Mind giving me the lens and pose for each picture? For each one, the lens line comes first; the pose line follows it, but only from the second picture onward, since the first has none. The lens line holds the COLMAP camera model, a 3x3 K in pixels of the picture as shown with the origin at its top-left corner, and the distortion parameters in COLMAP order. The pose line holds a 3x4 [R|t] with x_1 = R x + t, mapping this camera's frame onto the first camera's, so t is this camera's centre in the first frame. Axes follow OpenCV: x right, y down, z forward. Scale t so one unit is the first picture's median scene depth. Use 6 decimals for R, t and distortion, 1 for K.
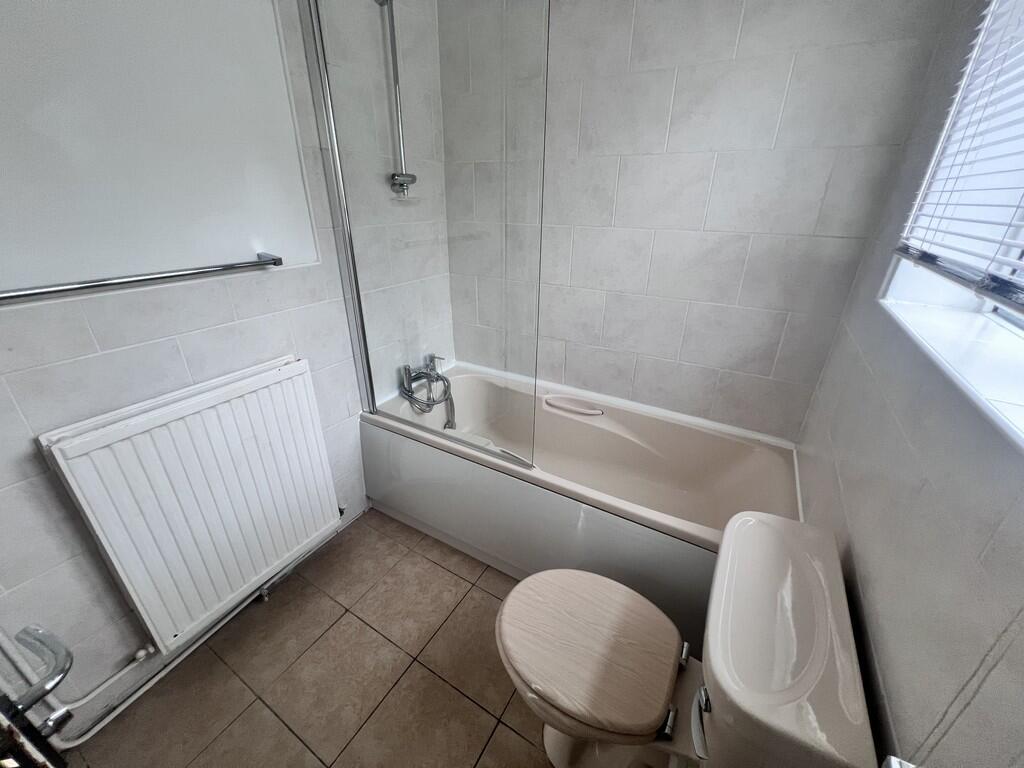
lens RADIAL K [[407.1, 0, 509.9], [0, 407.1, 381.7], [0, 0, 1]] dist [-0.003417, 0.000178]
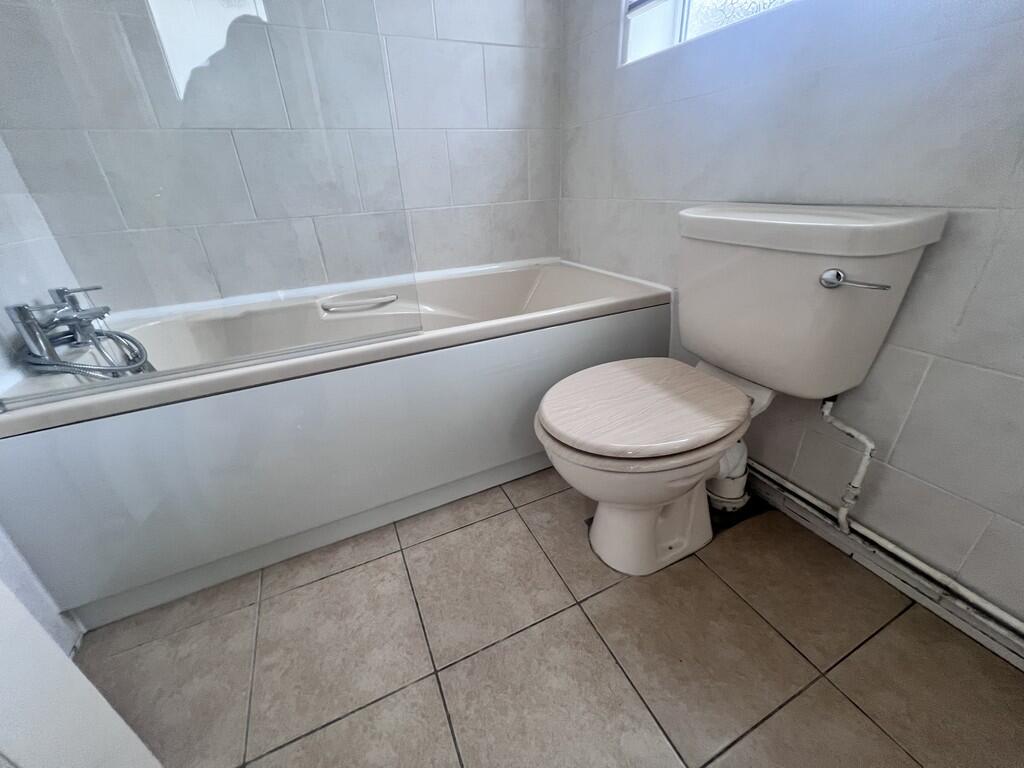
lens RADIAL K [[407.1, 0, 512.1], [0, 407.1, 385.3], [0, 0, 1]] dist [-0.003417, 0.000178]
pose [[0.557389, -0.401596, 0.726662, -0.370374], [0.386529, 0.900115, 0.200968, 0.195267], [-0.734787, 0.168859, 0.656943, 0.389864]]
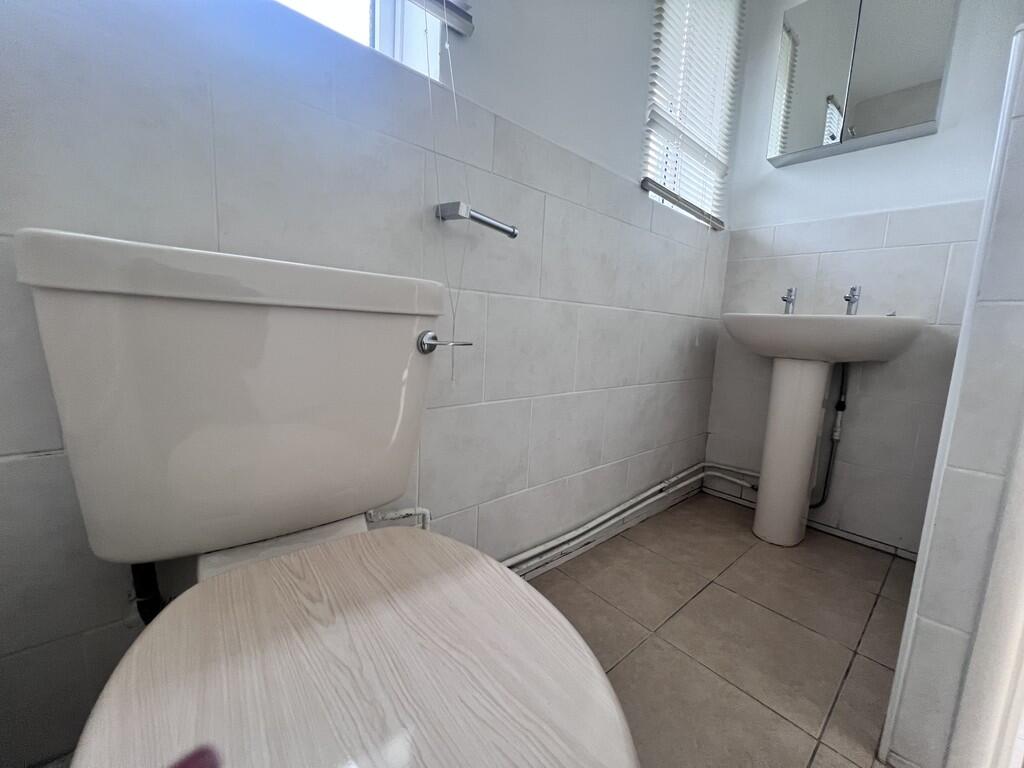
lens RADIAL K [[407.1, 0, 511.2], [0, 407.1, 383.6], [0, 0, 1]] dist [-0.003417, 0.000178]
pose [[-0.952631, -0.098941, 0.287585, 0.007227], [0.065971, 0.855862, 0.512979, 0.160152], [-0.296888, 0.507652, -0.808794, 0.705028]]
